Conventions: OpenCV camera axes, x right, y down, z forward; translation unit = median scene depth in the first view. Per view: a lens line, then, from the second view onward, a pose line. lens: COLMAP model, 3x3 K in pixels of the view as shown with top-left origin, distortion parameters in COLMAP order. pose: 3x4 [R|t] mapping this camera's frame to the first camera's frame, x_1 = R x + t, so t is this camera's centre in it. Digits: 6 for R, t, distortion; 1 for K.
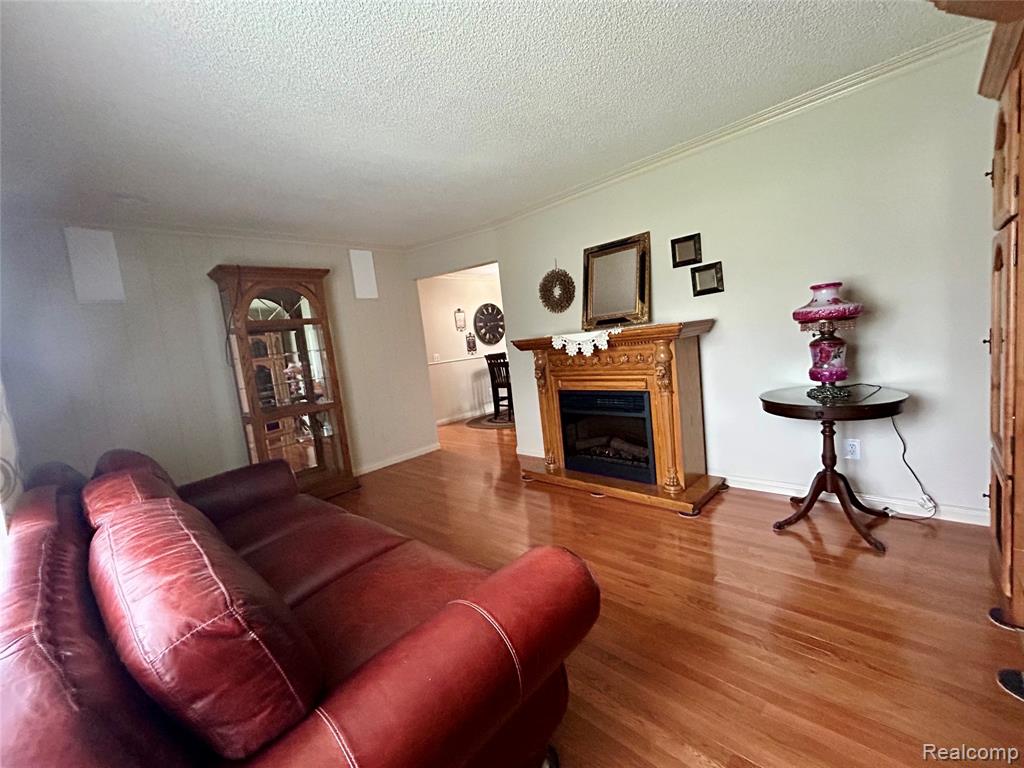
lens RADIAL K [[416.1, 0, 512.0], [0, 416.1, 384.0], [0, 0, 1]] dist [-0.001235, 0.001016]
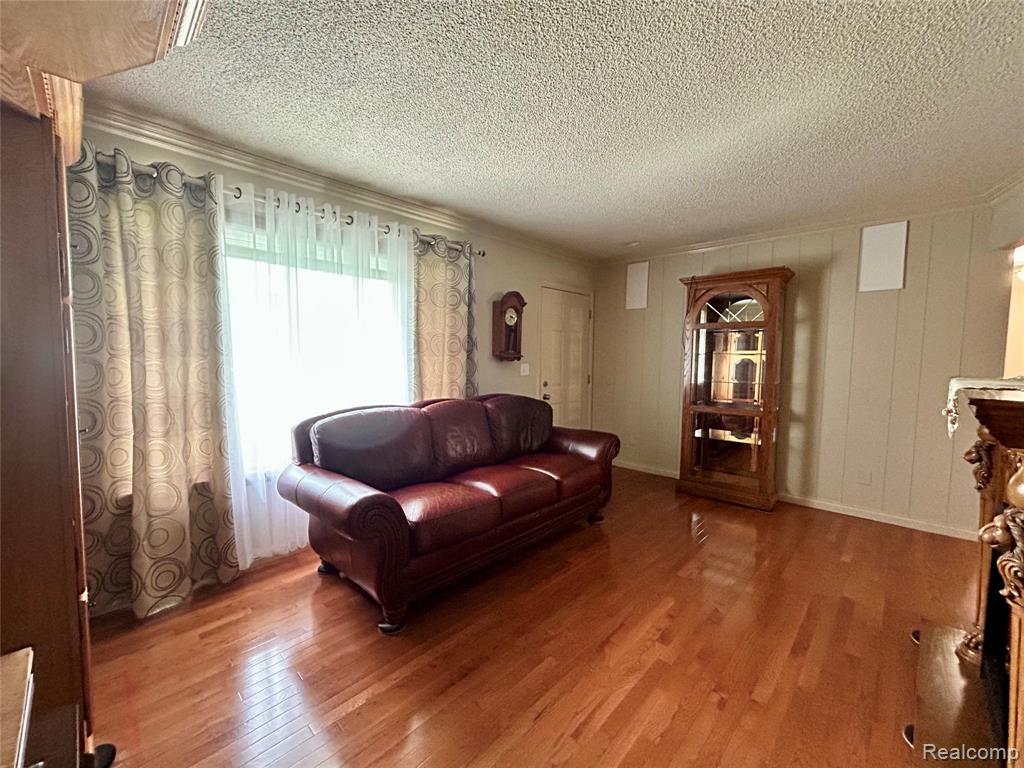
lens RADIAL K [[416.1, 0, 512.0], [0, 416.1, 384.0], [0, 0, 1]] dist [-0.001235, 0.001016]
pose [[-0.009743, 0.176195, -0.984307, 0.576348], [-0.120839, 0.976932, 0.176071, -0.132659], [0.992624, 0.120658, 0.011773, 0.510820]]
